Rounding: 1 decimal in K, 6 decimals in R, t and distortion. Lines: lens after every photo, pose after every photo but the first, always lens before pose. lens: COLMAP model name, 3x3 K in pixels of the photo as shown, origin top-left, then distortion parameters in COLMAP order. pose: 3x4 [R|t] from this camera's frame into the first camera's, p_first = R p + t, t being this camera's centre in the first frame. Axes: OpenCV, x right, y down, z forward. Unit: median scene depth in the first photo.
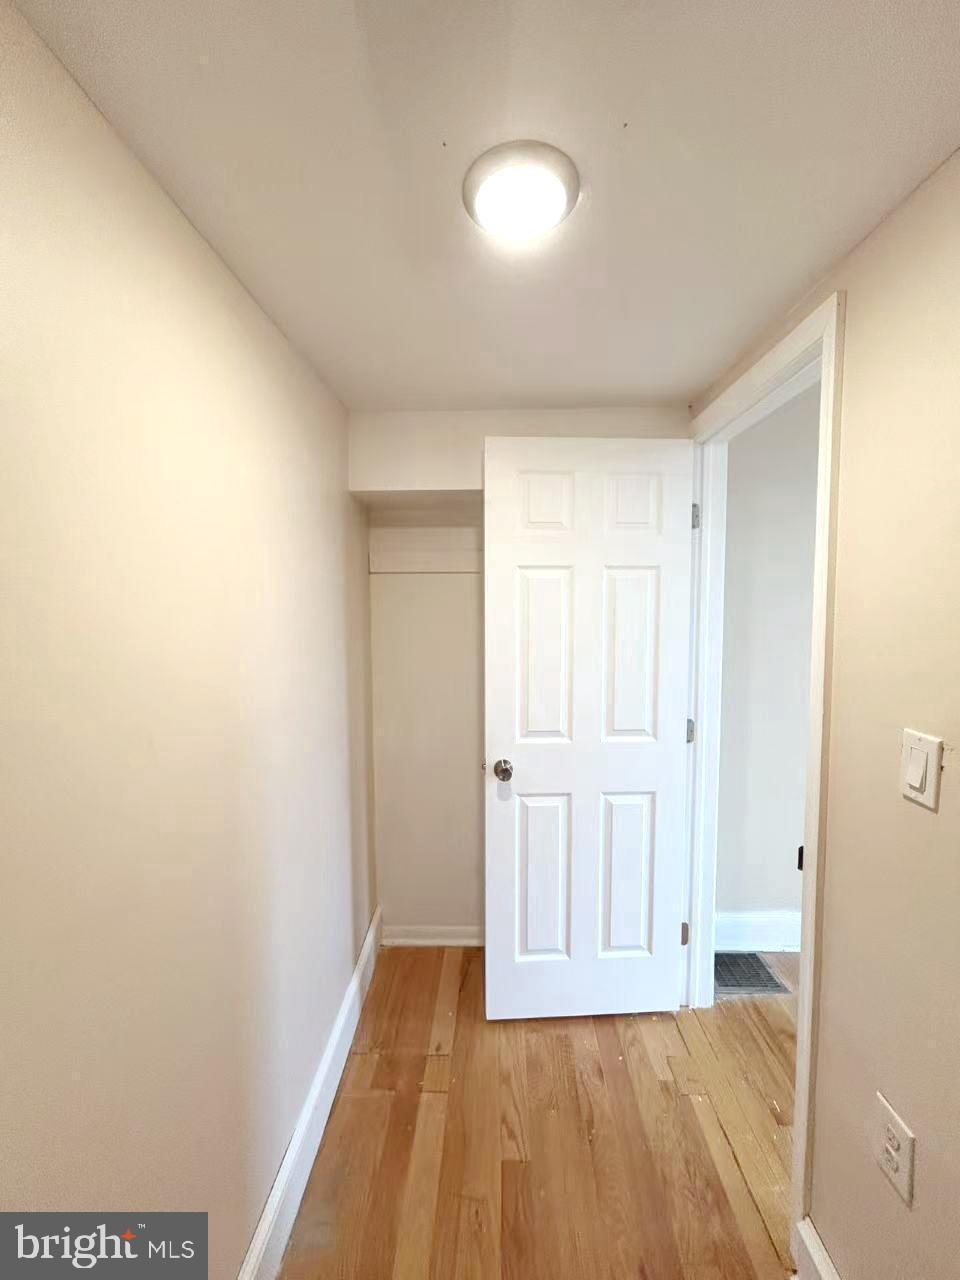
lens RADIAL K [[509.4, 0, 480.0], [0, 509.4, 640.0], [0, 0, 1]] dist [0.002073, 0.000563]
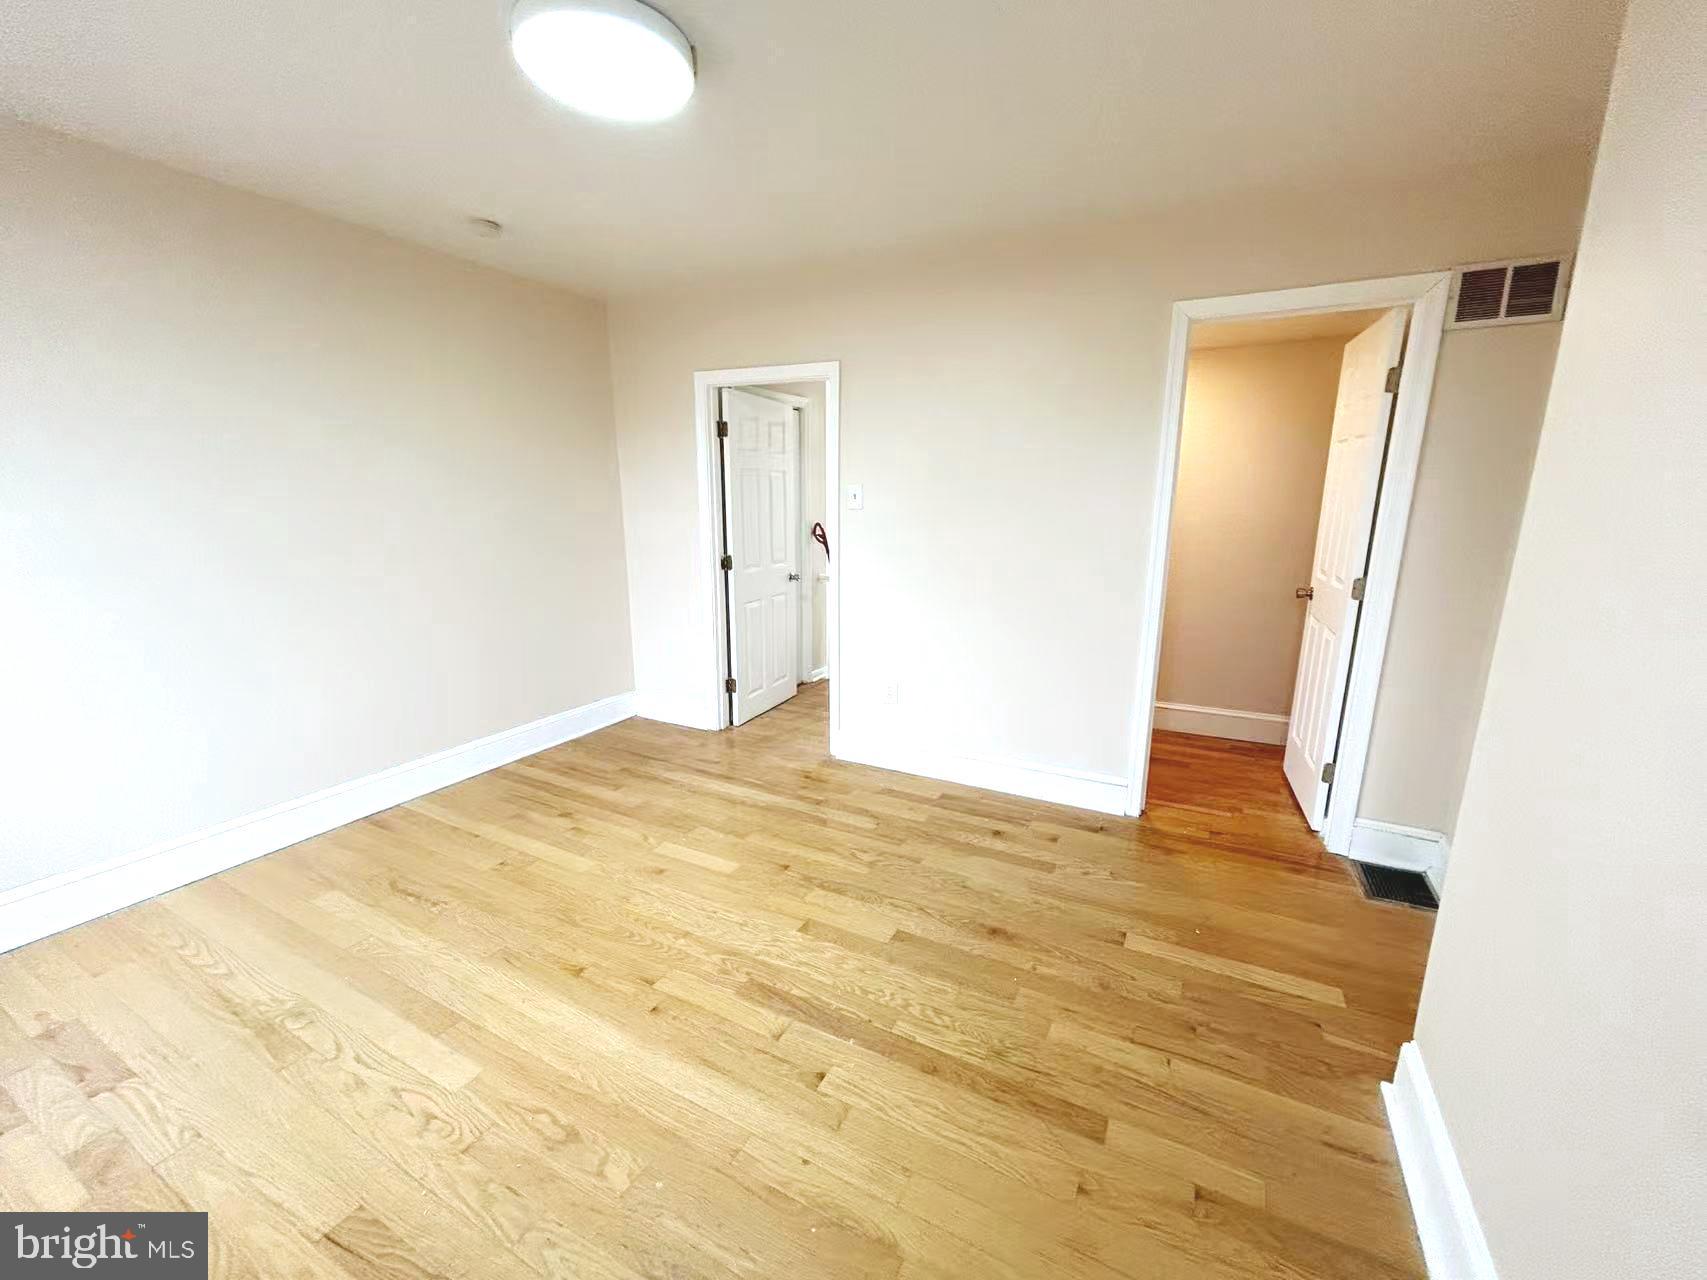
lens RADIAL K [[679.3, 0, 851.1], [0, 679.3, 632.8], [0, 0, 1]] dist [0.002073, 0.000563]
pose [[-0.437317, 0.194244, -0.878079, 2.202550], [-0.068022, 0.966453, 0.247671, -0.014071], [0.896731, 0.168039, -0.409433, 0.644512]]
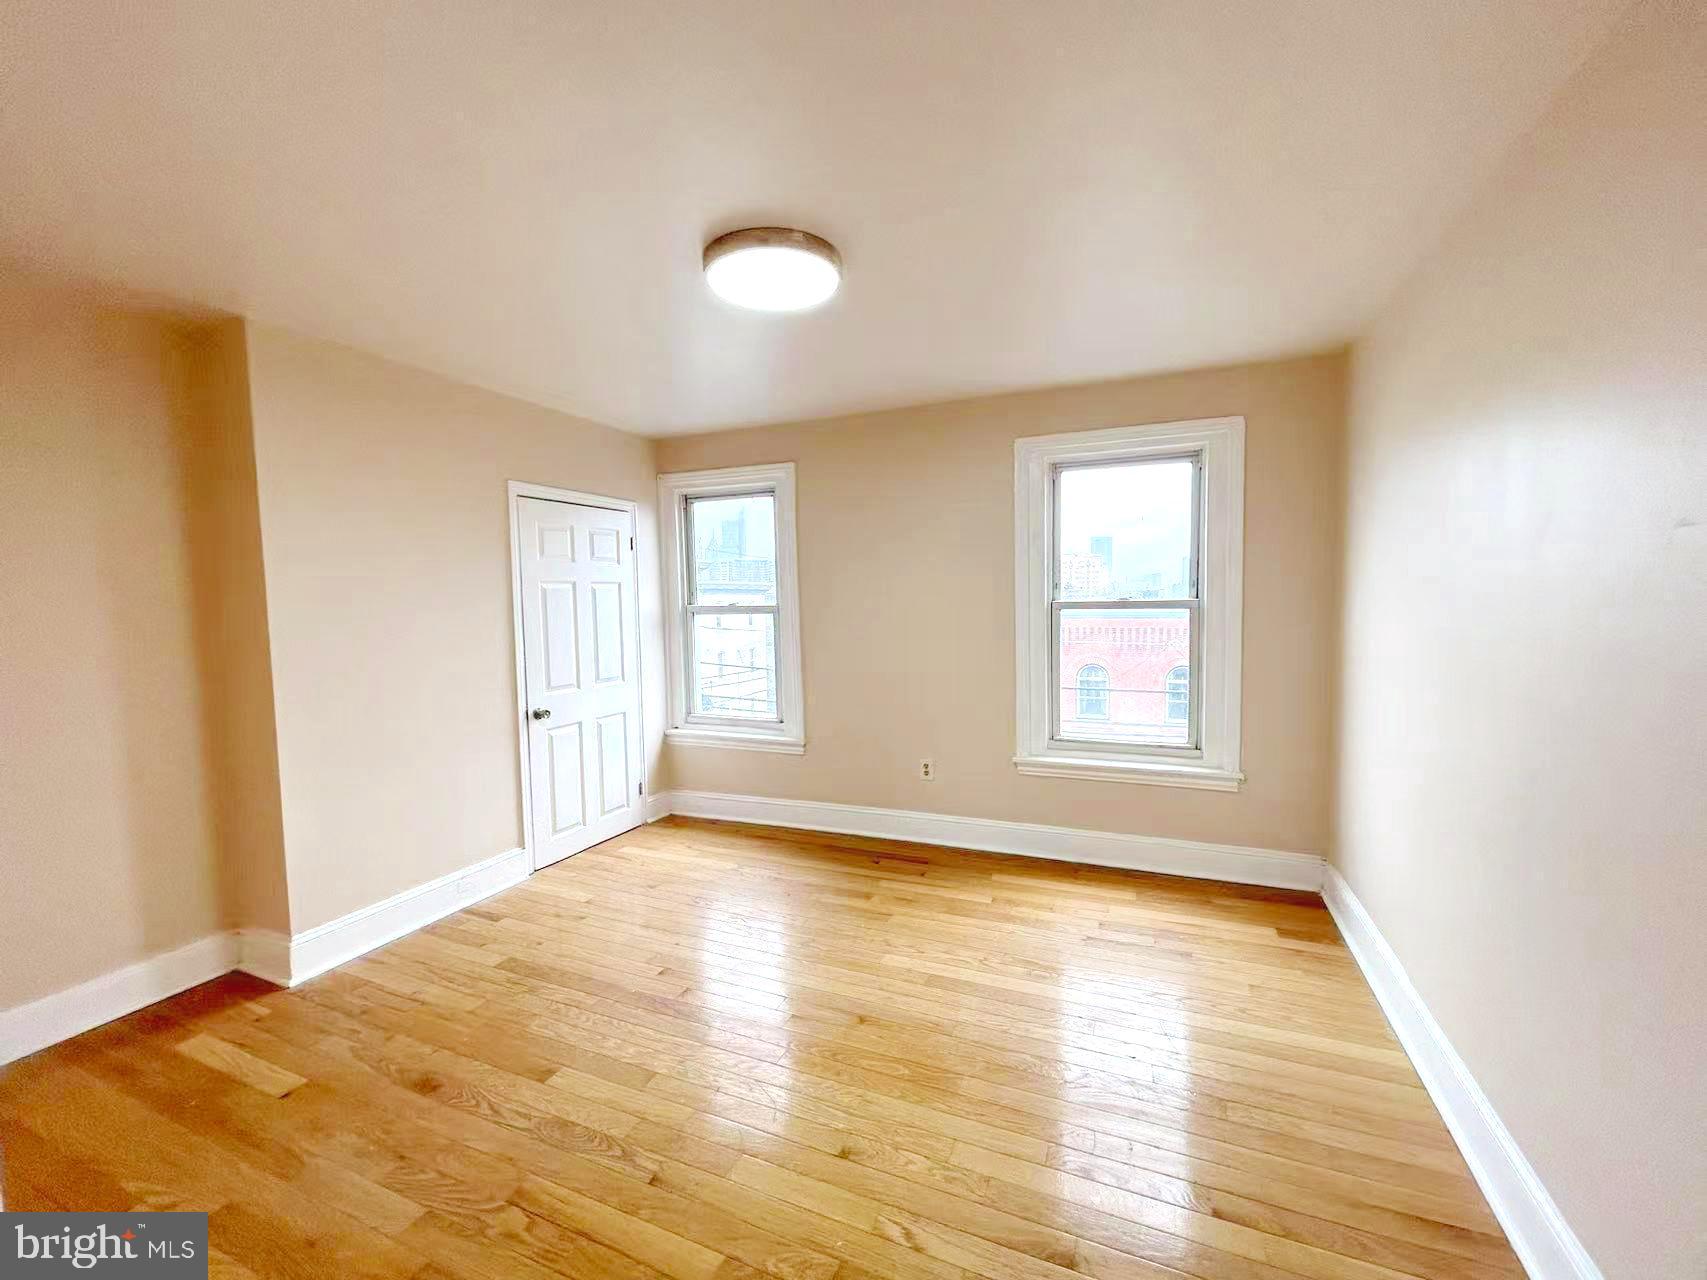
lens RADIAL K [[705.7, 0, 841.6], [0, 705.7, 644.7], [0, 0, 1]] dist [-0.001099, -0.000079]
pose [[0.391869, -0.058903, 0.918133, 0.342575], [0.083149, 0.996132, 0.028418, 0.099518], [-0.916256, 0.065206, 0.395251, -0.654928]]
